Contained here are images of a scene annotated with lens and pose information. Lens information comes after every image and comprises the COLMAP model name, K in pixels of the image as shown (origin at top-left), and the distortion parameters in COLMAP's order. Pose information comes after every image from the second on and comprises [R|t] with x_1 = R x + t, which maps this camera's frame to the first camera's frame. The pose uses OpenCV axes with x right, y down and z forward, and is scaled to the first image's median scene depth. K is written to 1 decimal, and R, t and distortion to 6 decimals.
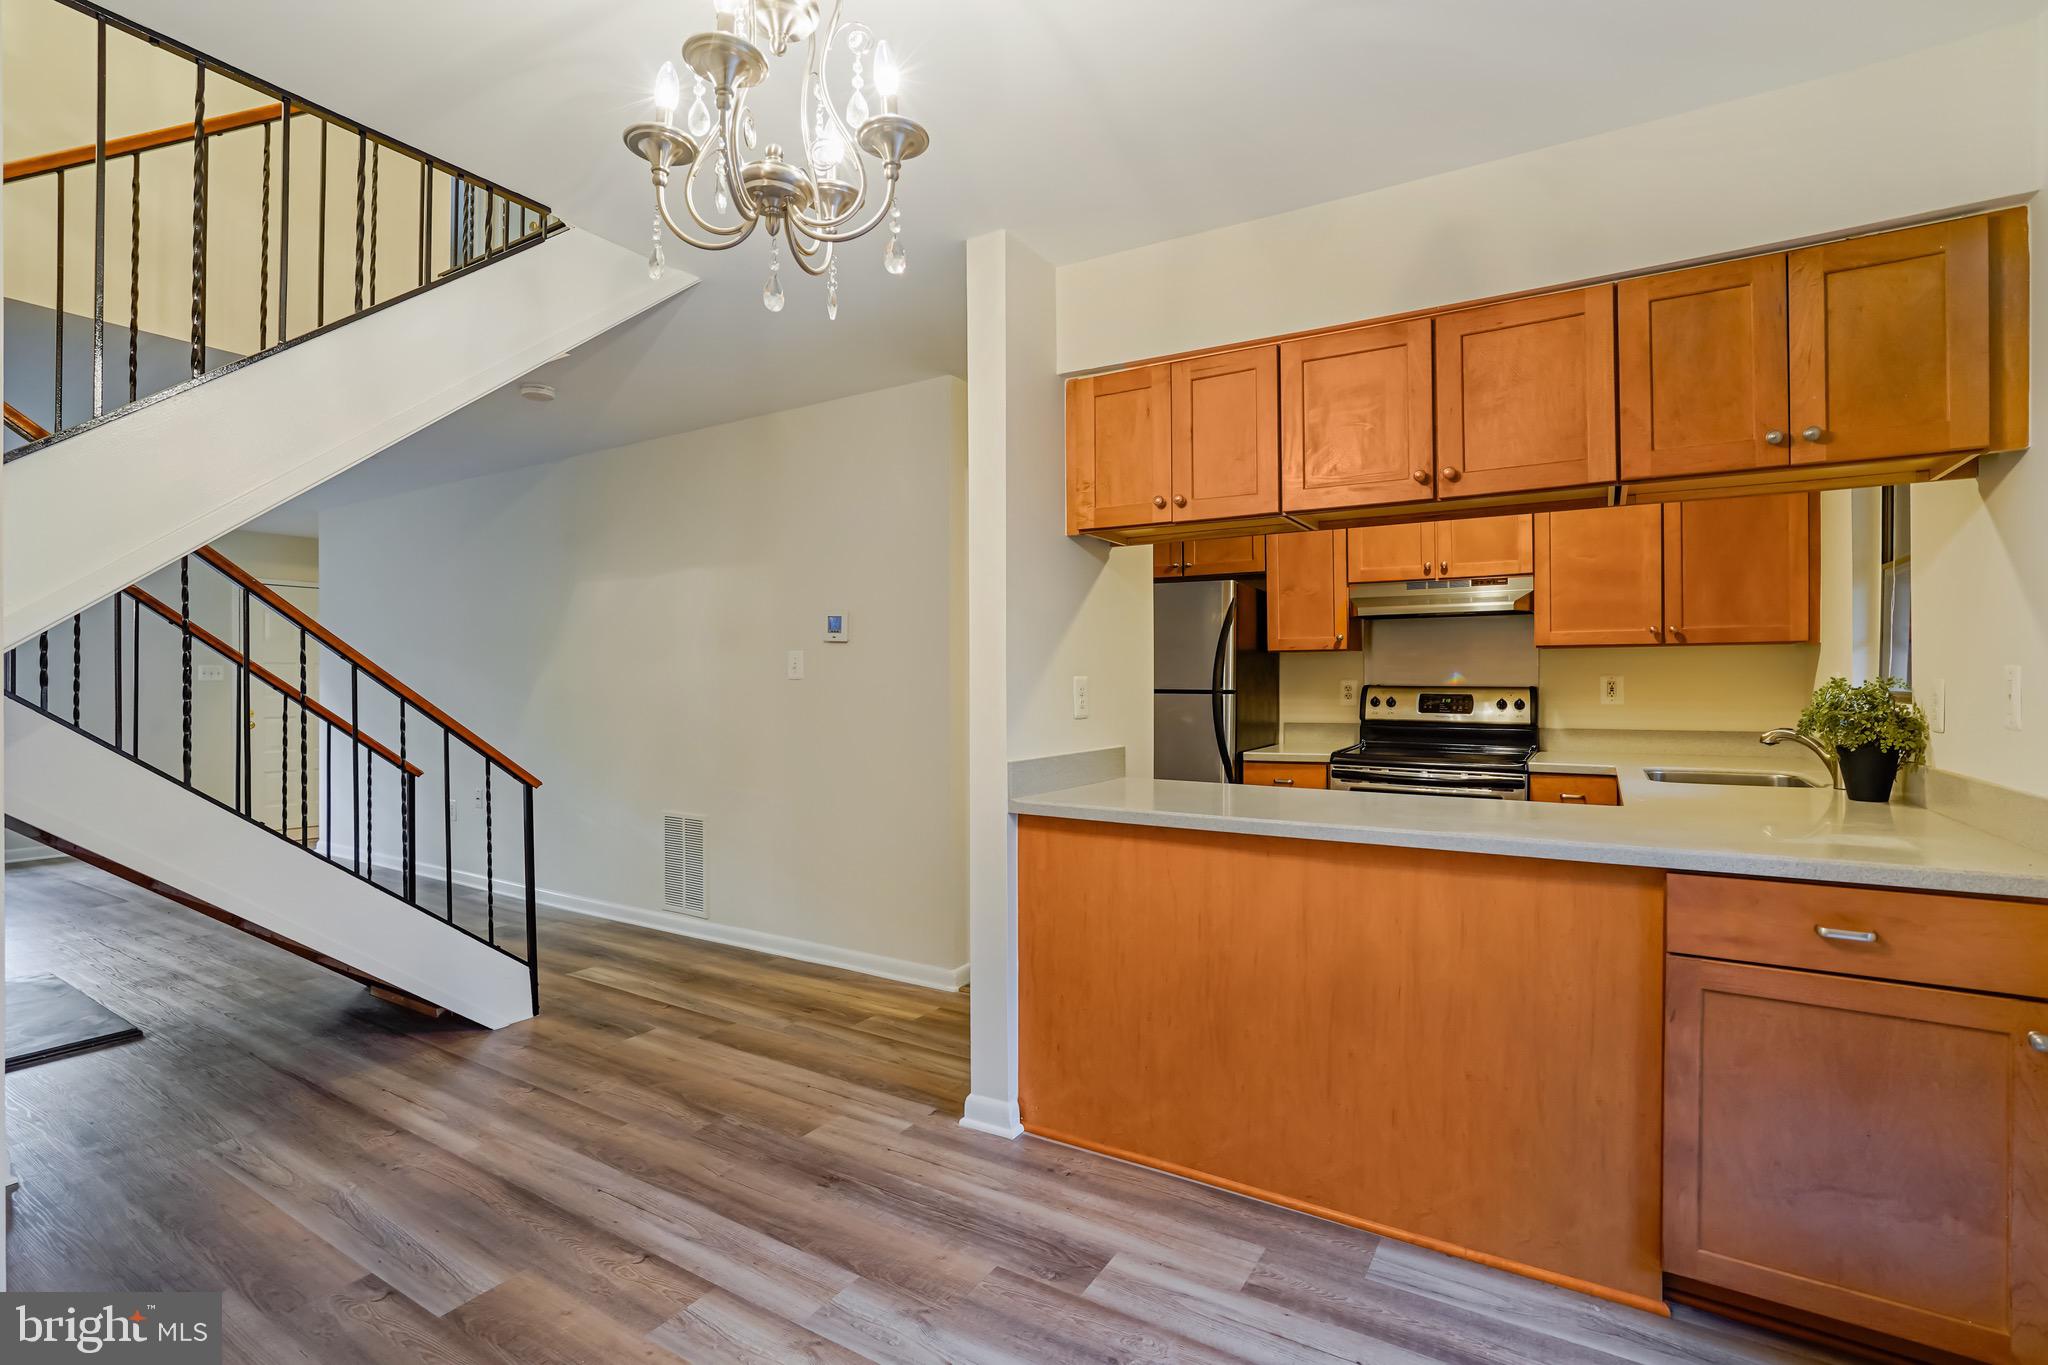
lens RADIAL K [[955.9, 0, 1028.2], [0, 955.9, 682.9], [0, 0, 1]] dist [-0.030328, 0.010323]
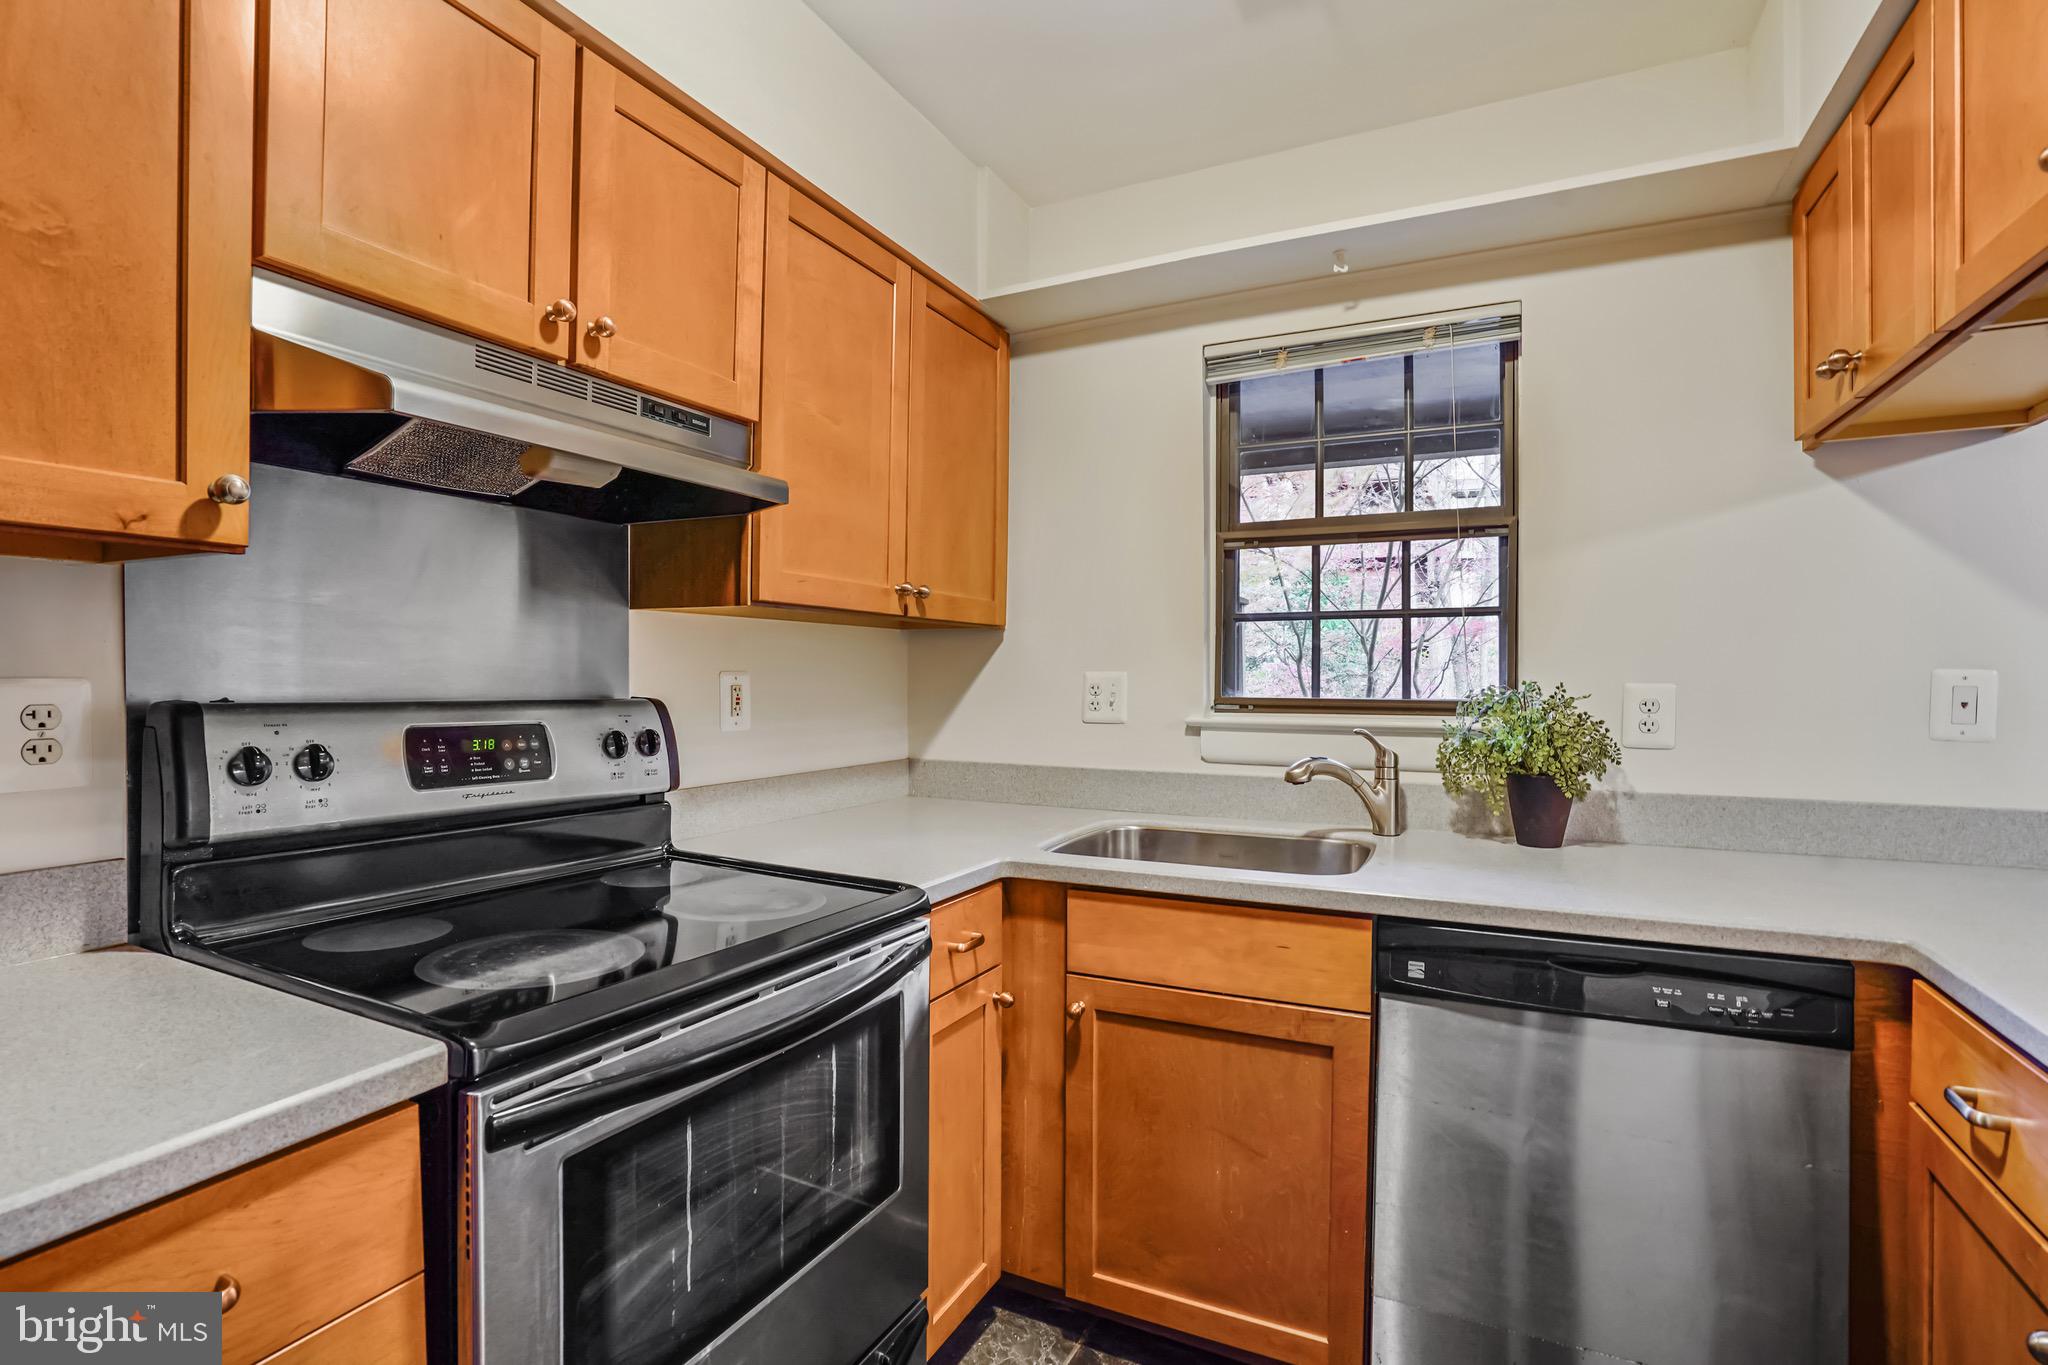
lens RADIAL K [[955.9, 0, 1025.0], [0, 955.9, 675.6], [0, 0, 1]] dist [-0.030328, 0.010323]
pose [[-0.086996, 0.005163, 0.996195, 0.116936], [0.000641, 0.999987, -0.005126, -0.003833], [-0.996208, 0.000193, -0.086998, 0.999674]]
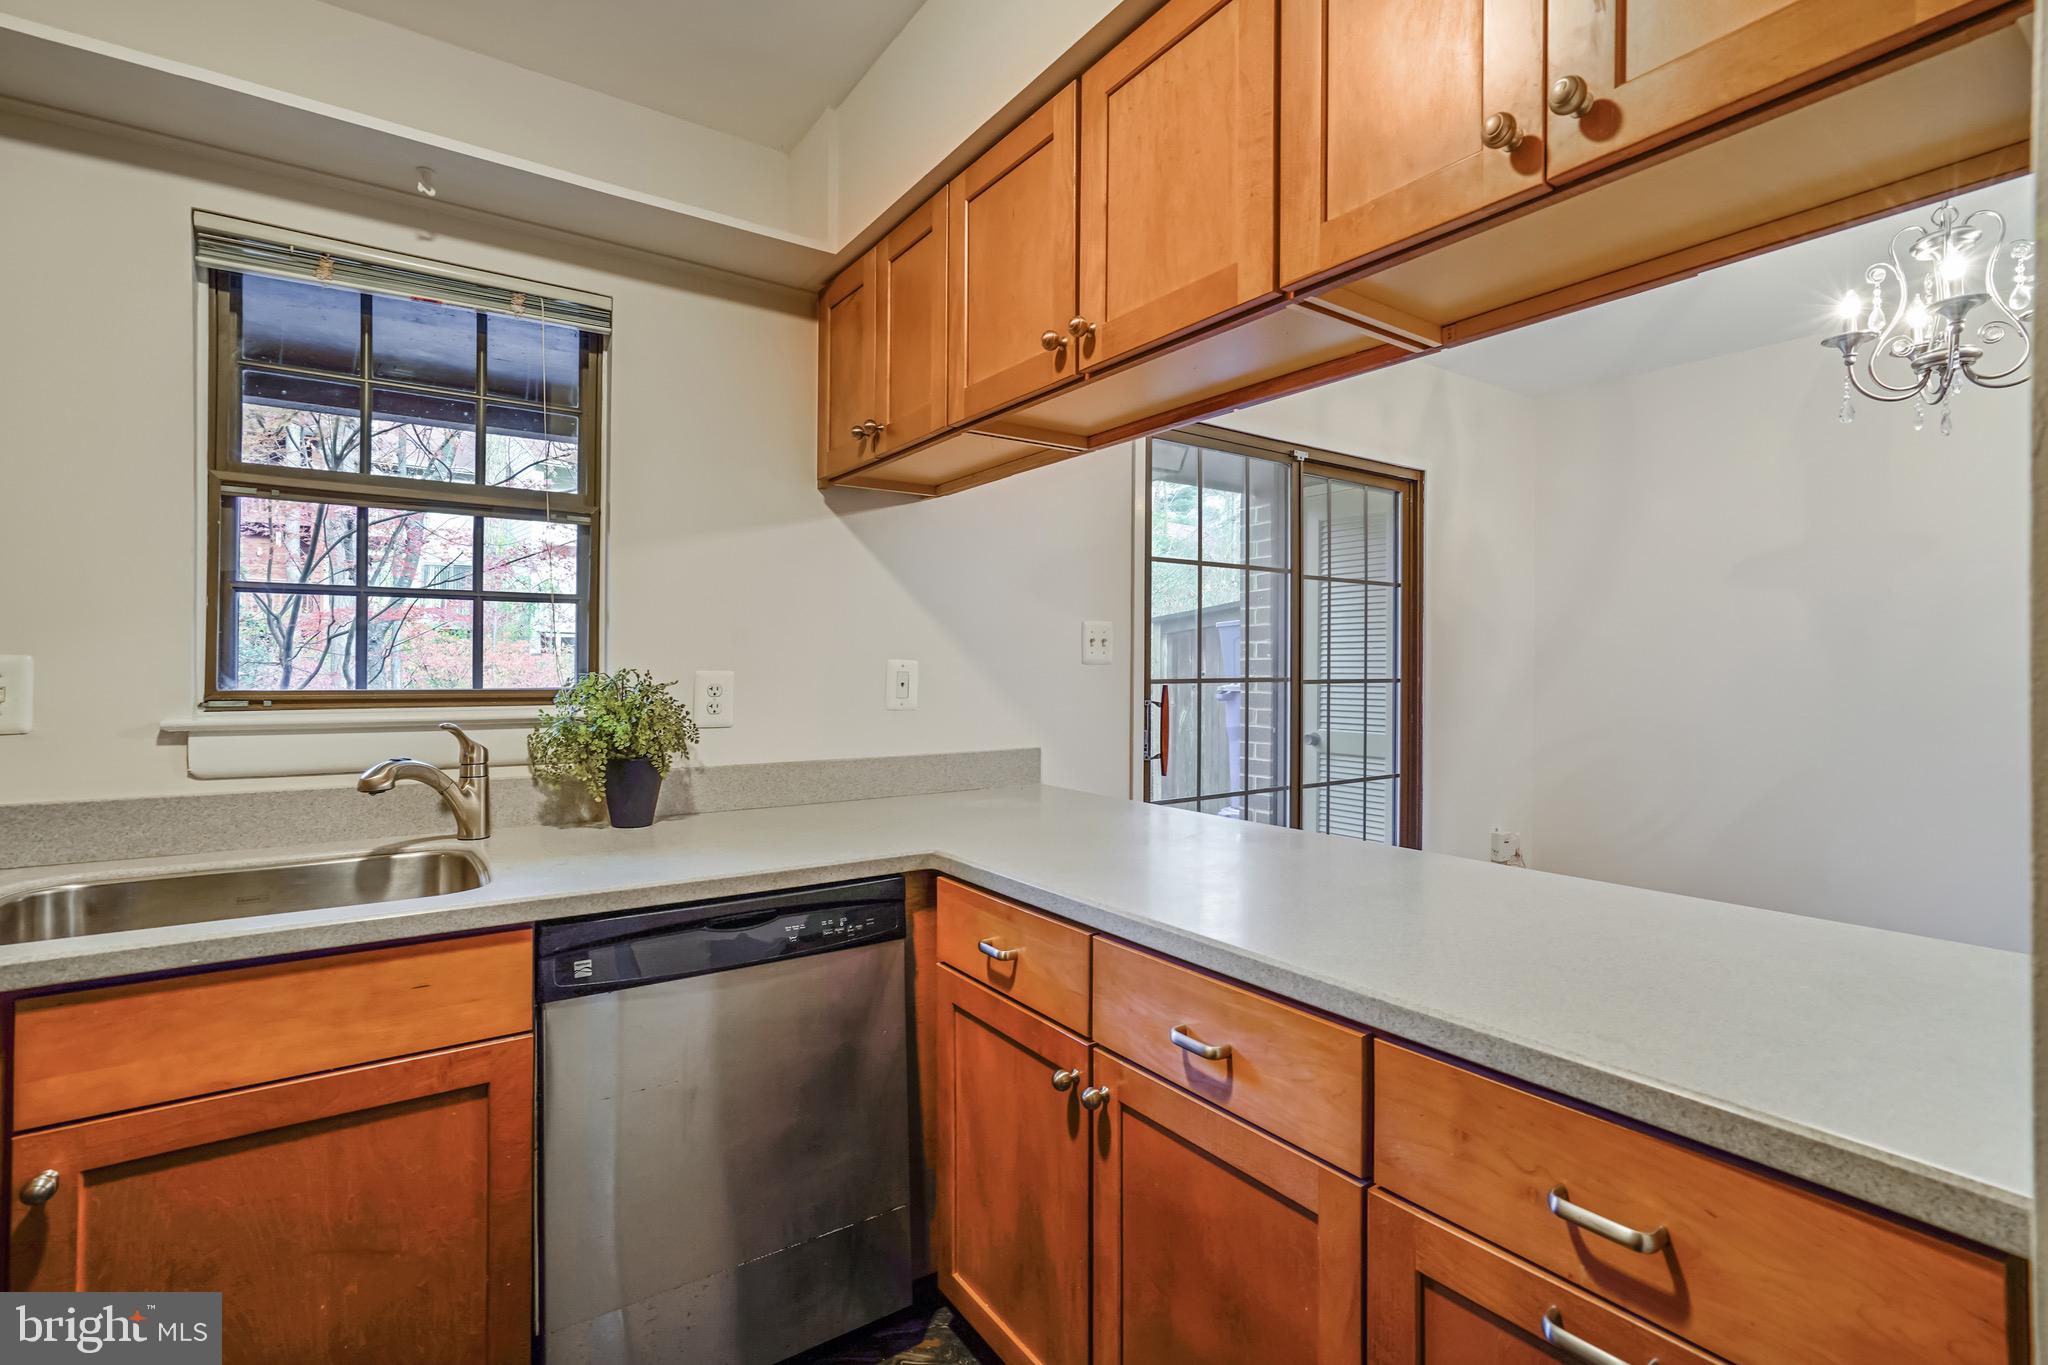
lens RADIAL K [[955.9, 0, 1027.2], [0, 955.9, 667.0], [0, 0, 1]] dist [-0.030328, 0.010323]
pose [[-0.915828, 0.000958, 0.401569, 0.183484], [0.001229, 0.999999, 0.000417, -0.004140], [-0.401568, 0.000875, -0.915829, 1.080575]]
